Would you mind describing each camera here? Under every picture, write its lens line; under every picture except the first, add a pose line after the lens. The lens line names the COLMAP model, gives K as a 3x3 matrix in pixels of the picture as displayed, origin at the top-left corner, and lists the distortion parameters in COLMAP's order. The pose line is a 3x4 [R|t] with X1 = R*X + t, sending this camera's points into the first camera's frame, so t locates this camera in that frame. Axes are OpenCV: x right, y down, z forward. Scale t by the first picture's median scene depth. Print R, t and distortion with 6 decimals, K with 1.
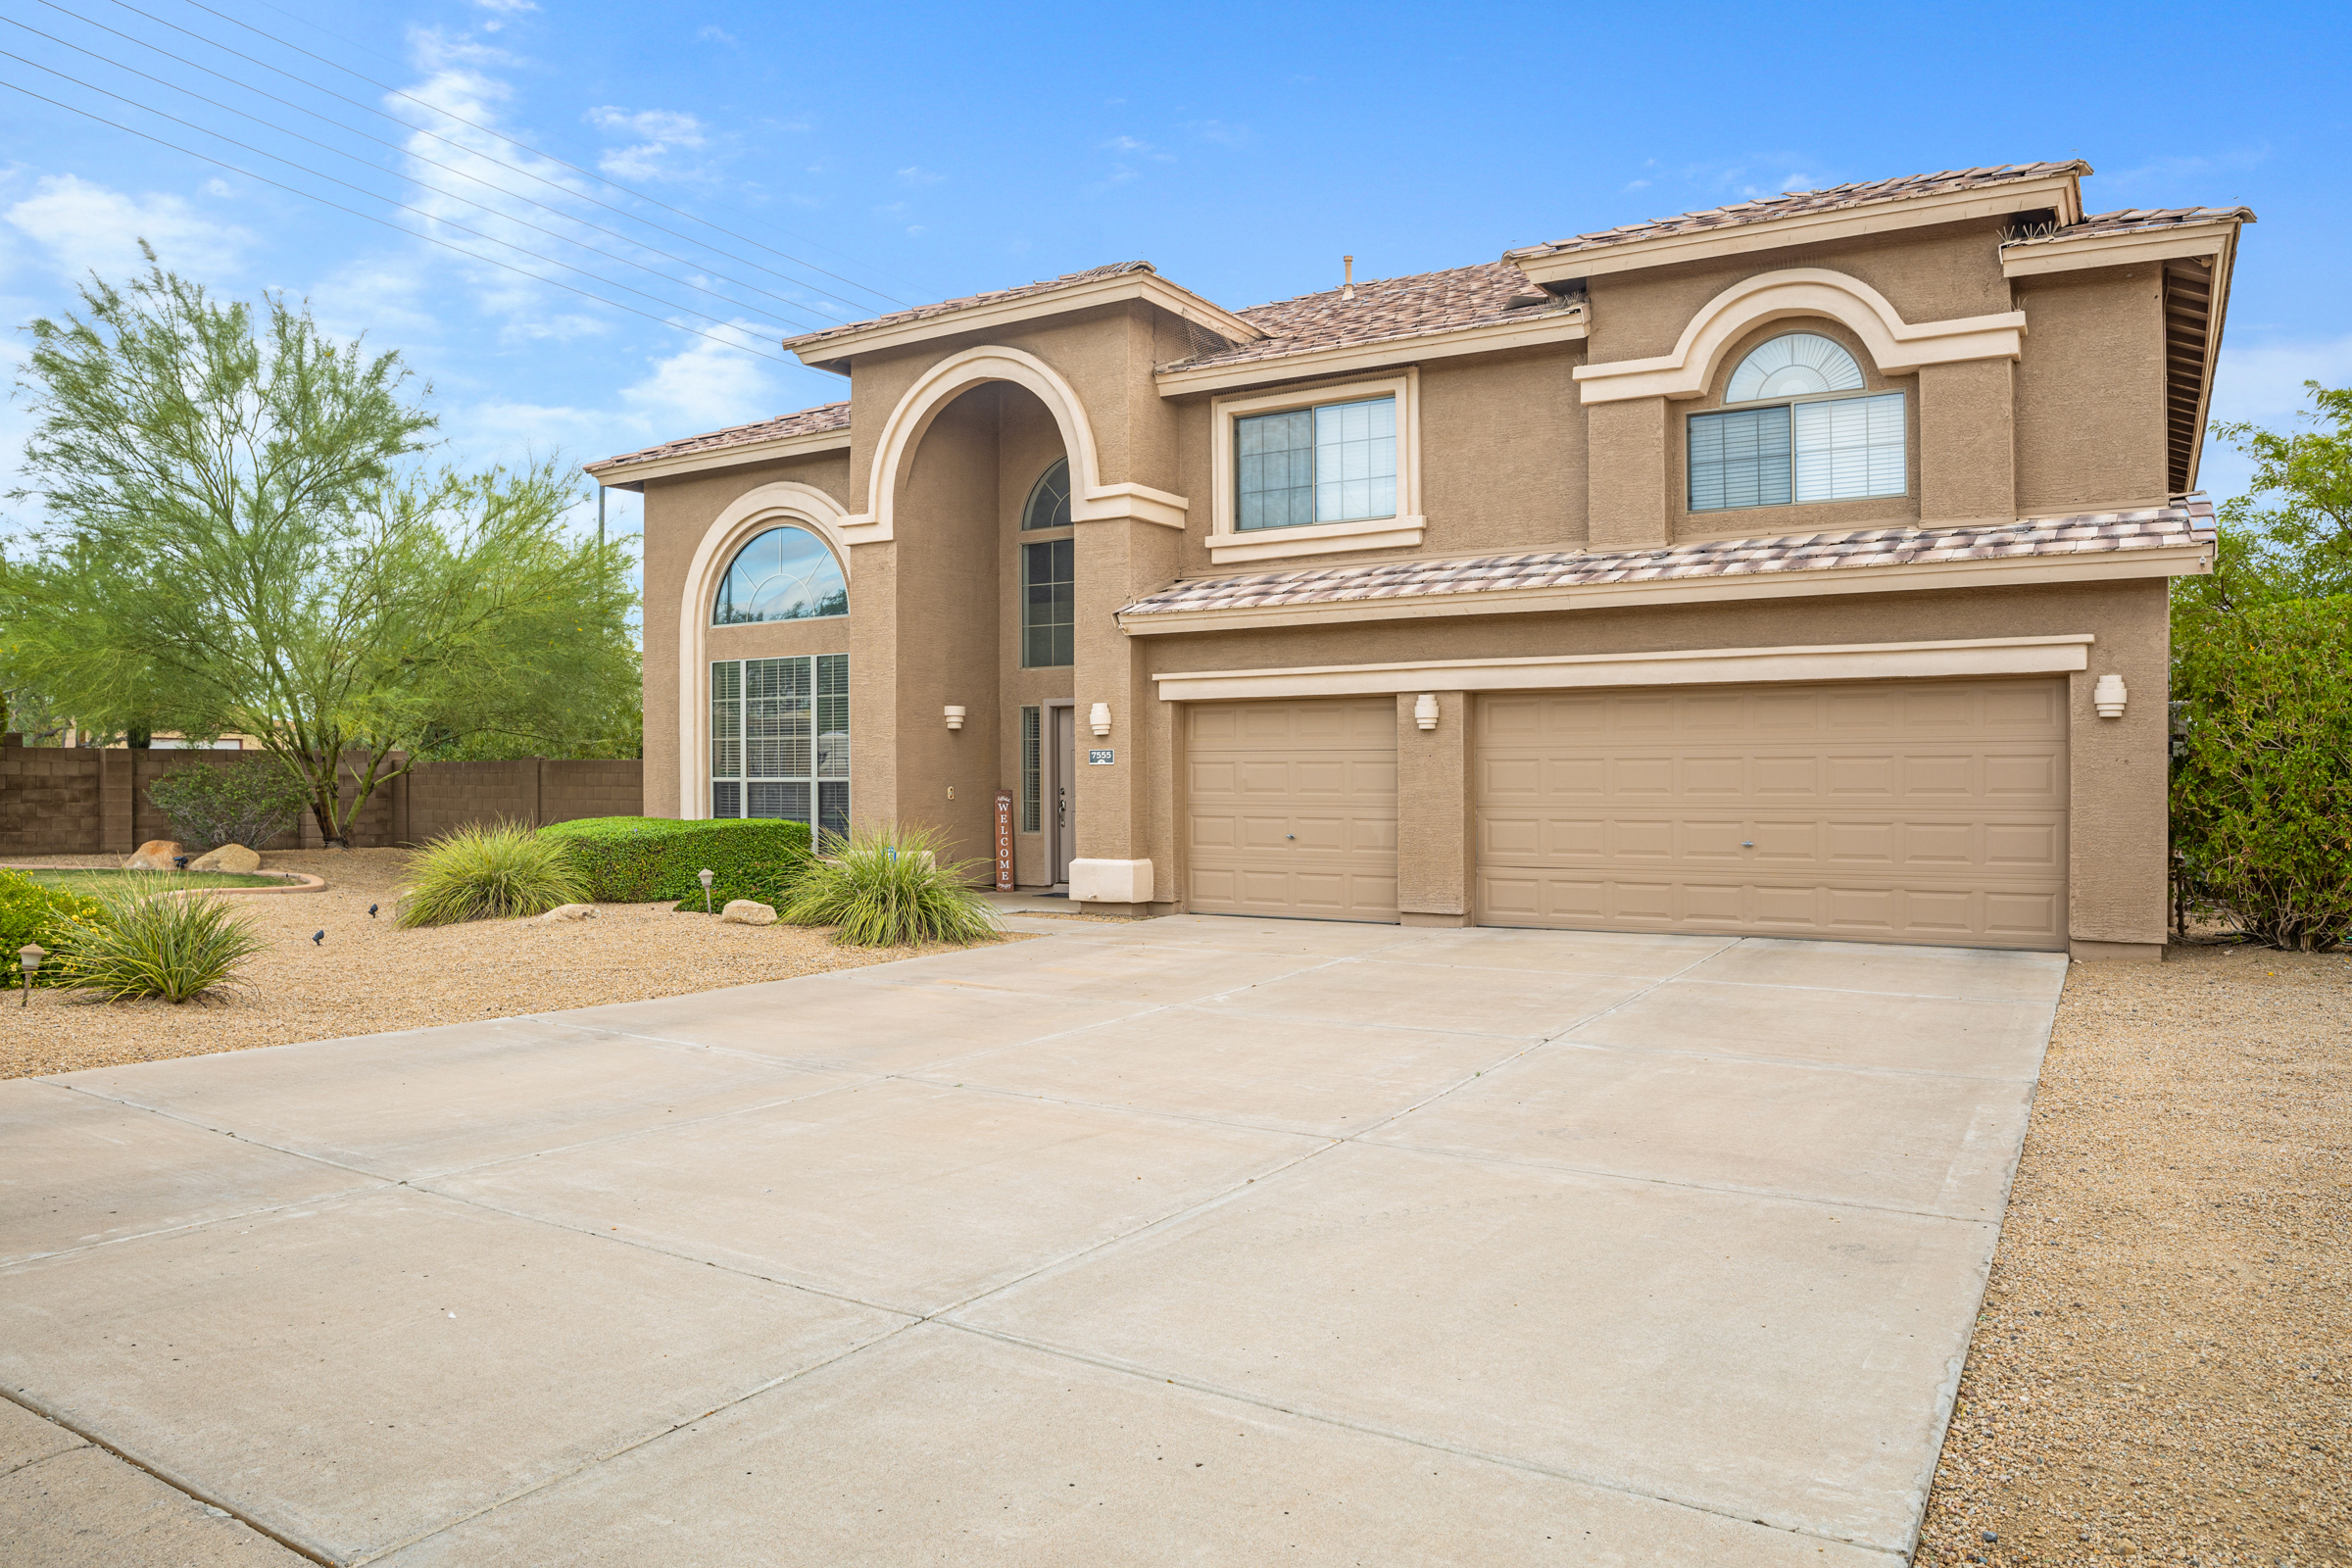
lens RADIAL K [[1580.4, 0, 1174.0], [0, 1580.4, 779.9], [0, 0, 1]] dist [-0.000191, -0.000002]
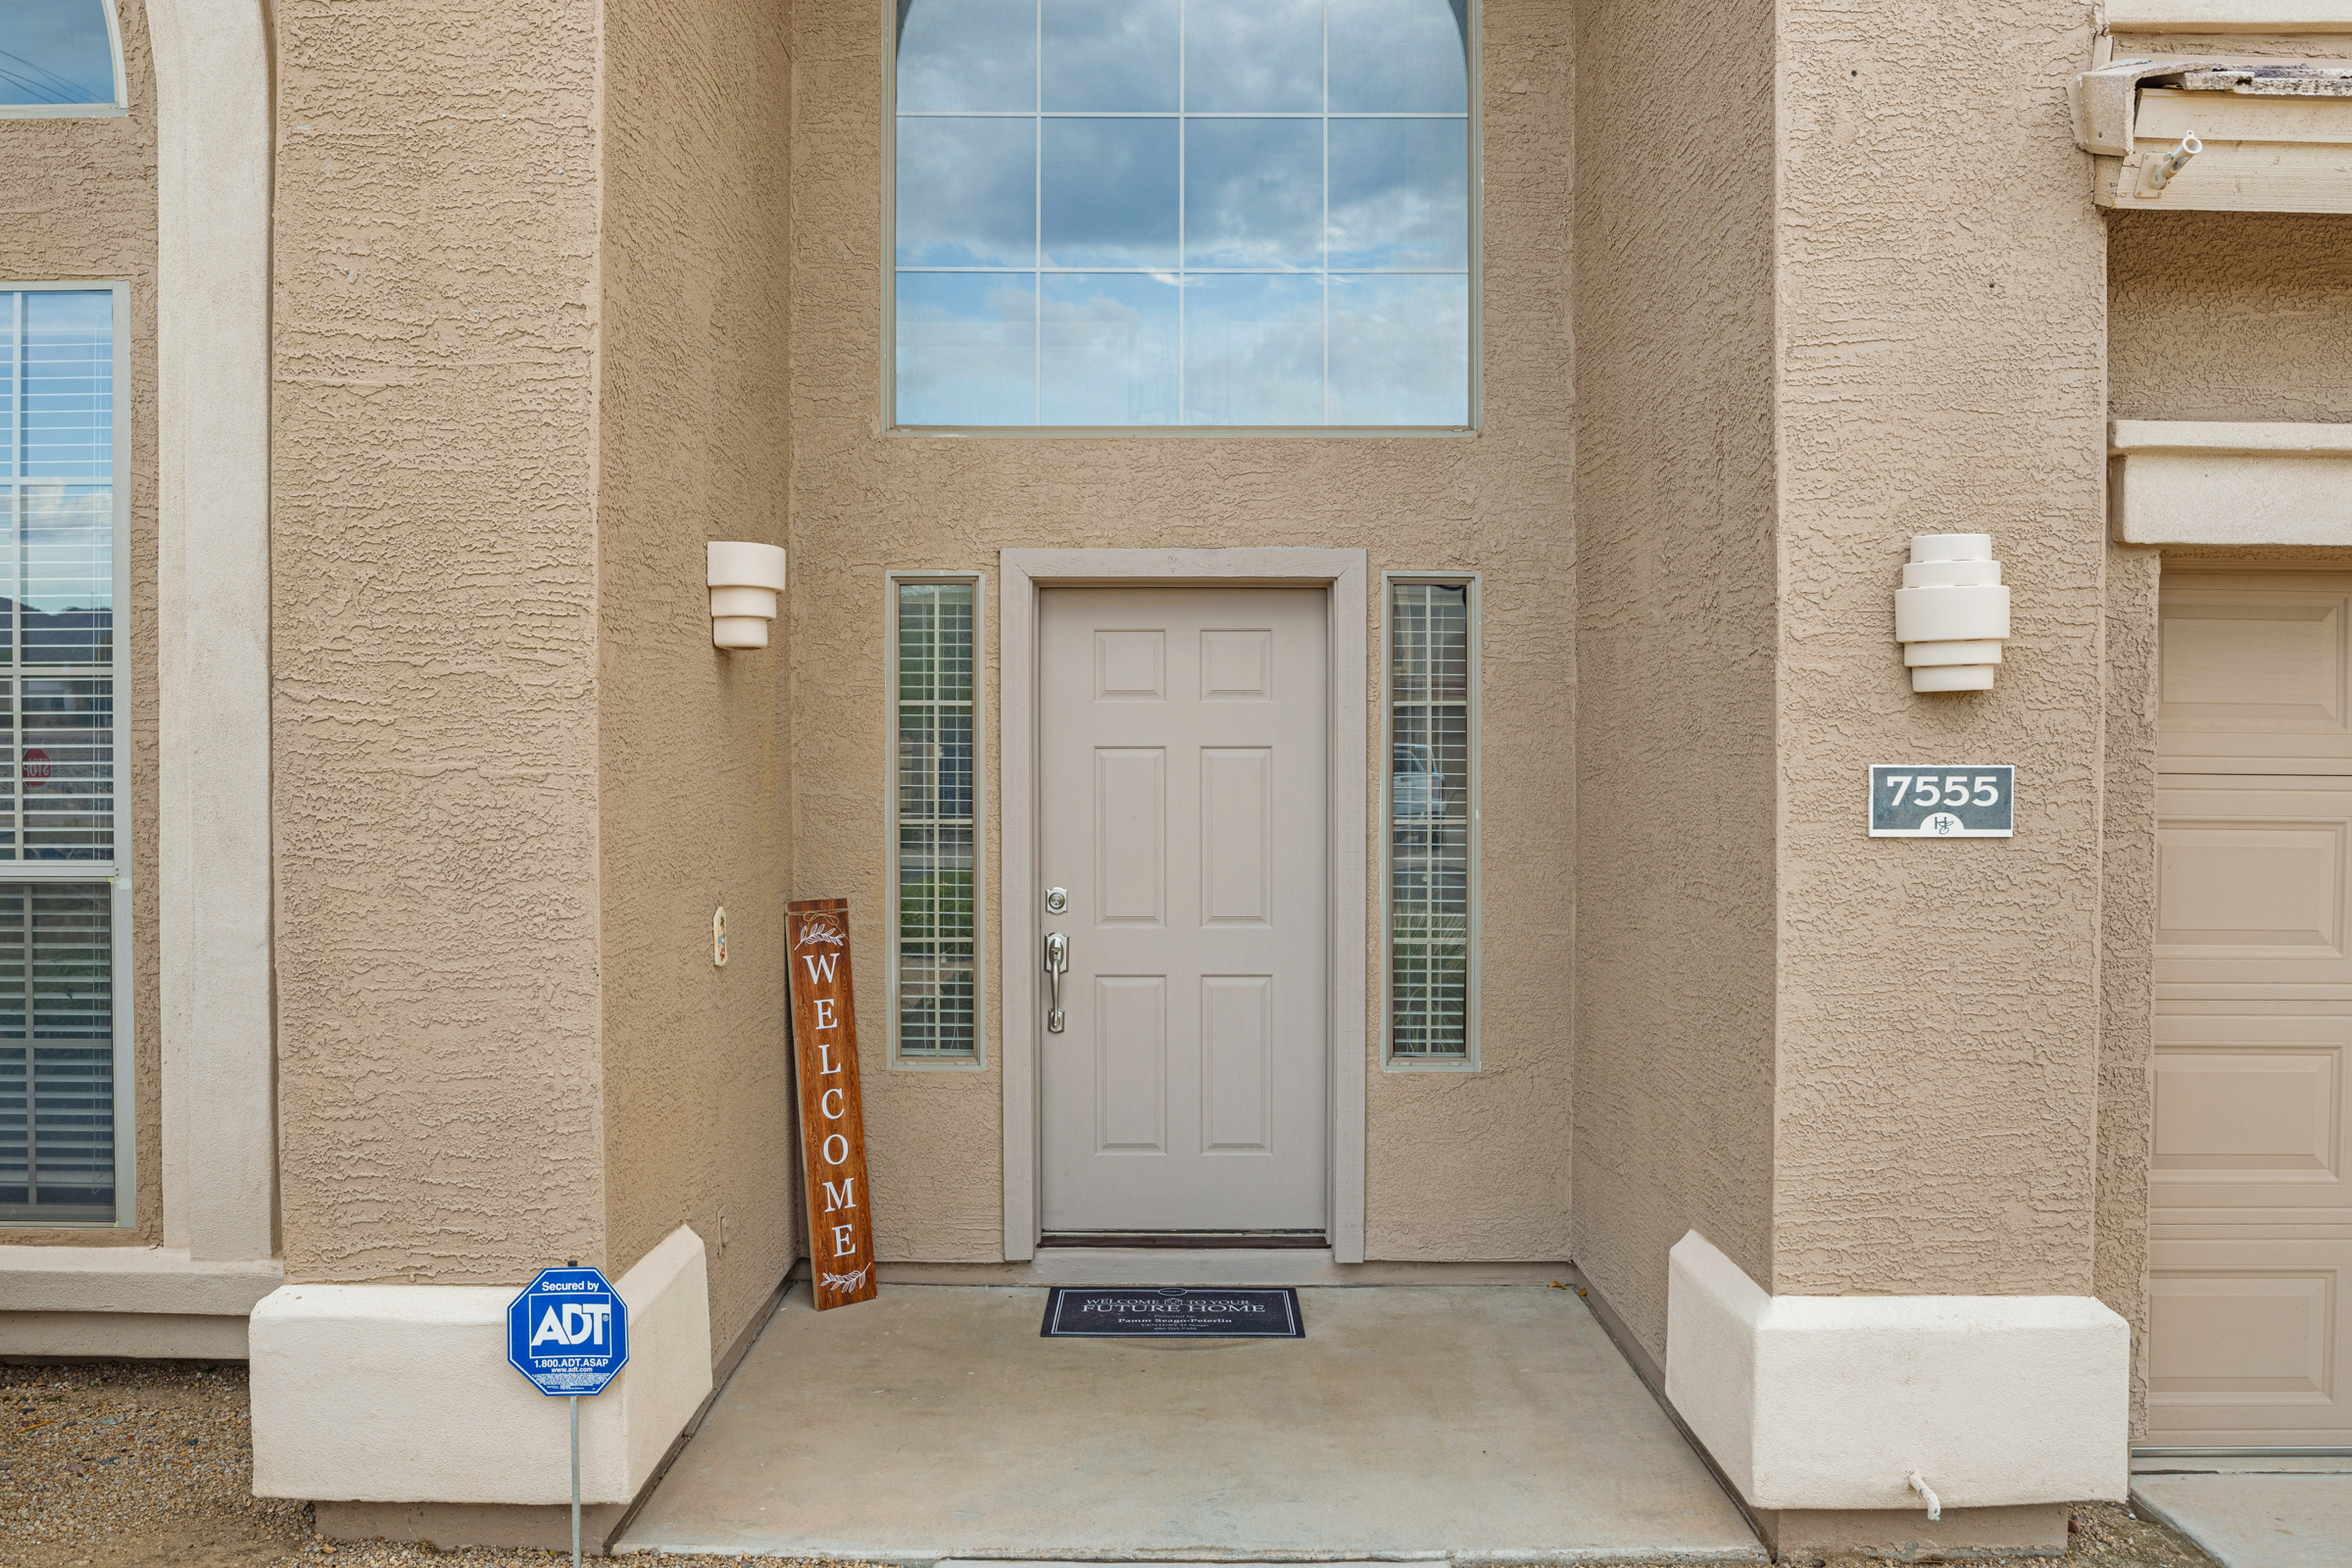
lens RADIAL K [[1878.5, 0, 1176.6], [0, 1878.5, 784.0], [0, 0, 1]] dist [-0.000431, -0.000135]
pose [[0.848644, -0.006594, 0.528923, -0.226677], [-0.002075, 0.999873, 0.015794, -0.017720], [-0.528960, -0.014501, 0.848523, 0.746840]]
